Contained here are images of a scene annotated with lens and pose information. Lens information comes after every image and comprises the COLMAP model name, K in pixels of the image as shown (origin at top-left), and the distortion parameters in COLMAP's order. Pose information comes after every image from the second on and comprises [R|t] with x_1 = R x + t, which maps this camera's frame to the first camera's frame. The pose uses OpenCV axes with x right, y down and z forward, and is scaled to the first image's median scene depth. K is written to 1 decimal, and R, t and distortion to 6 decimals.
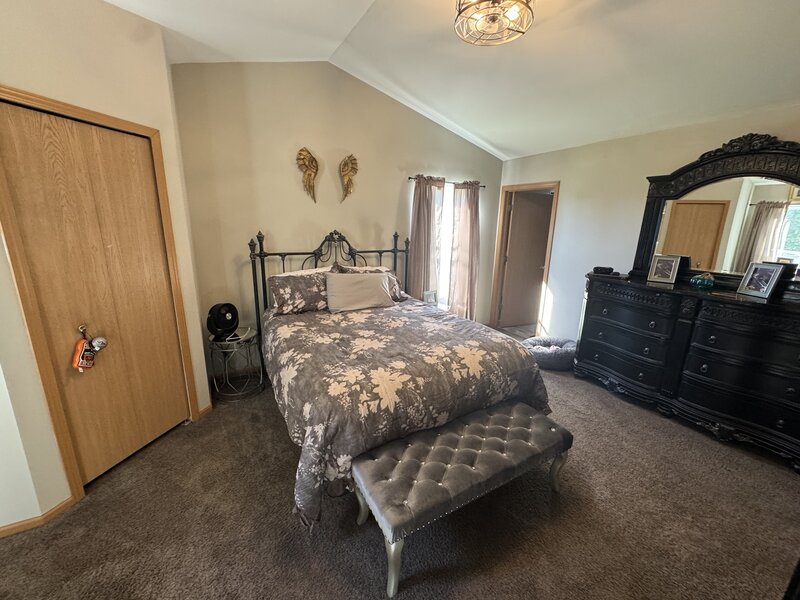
lens RADIAL K [[320.5, 0, 400.0], [0, 320.5, 300.0], [0, 0, 1]] dist [-0.002738, 0.000280]
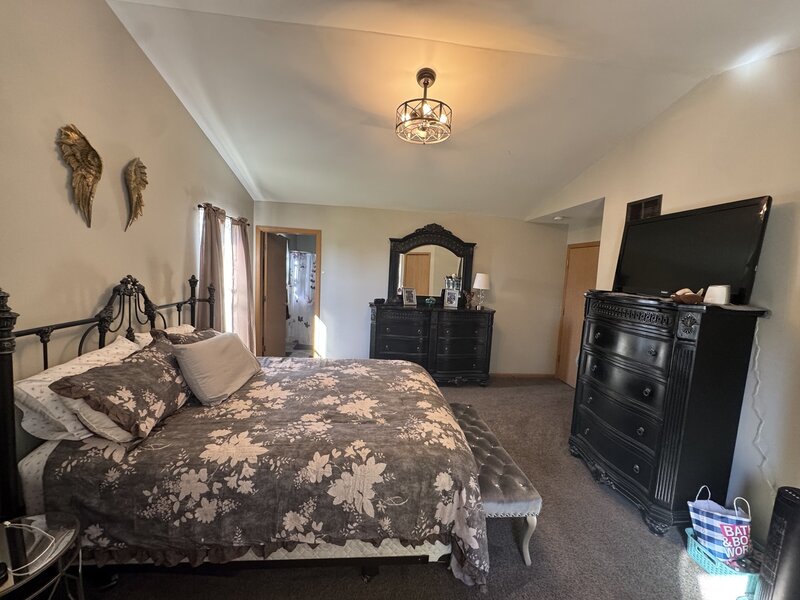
lens RADIAL K [[320.5, 0, 400.0], [0, 320.5, 300.0], [0, 0, 1]] dist [-0.002738, 0.000280]
pose [[0.415916, -0.088945, 0.905043, -0.573239], [0.175182, 0.984402, 0.016239, -0.102500], [-0.892371, 0.151793, 0.425010, 0.329439]]
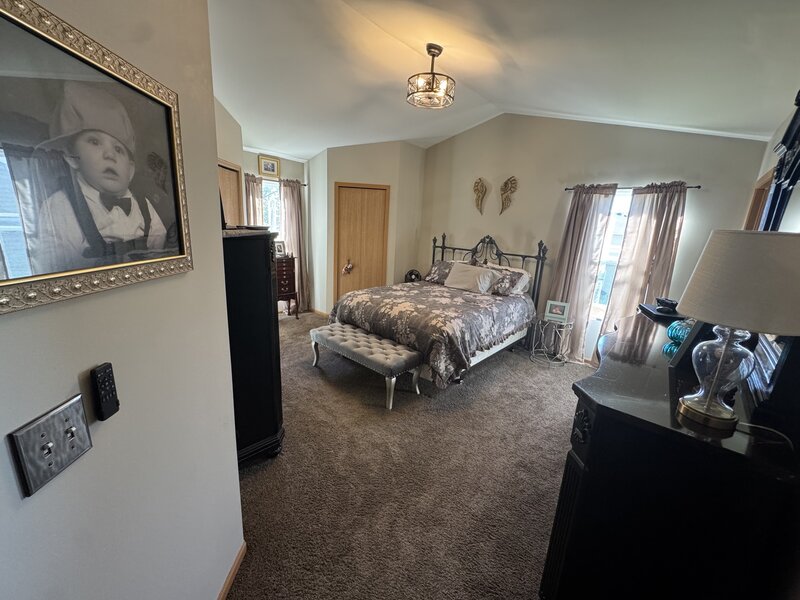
lens RADIAL K [[320.5, 0, 400.0], [0, 320.5, 300.0], [0, 0, 1]] dist [-0.002738, 0.000280]
pose [[0.306425, 0.216040, -0.927055, 1.053051], [-0.271070, 0.953386, 0.132577, -0.040861], [0.912483, 0.210672, 0.350703, 0.272725]]
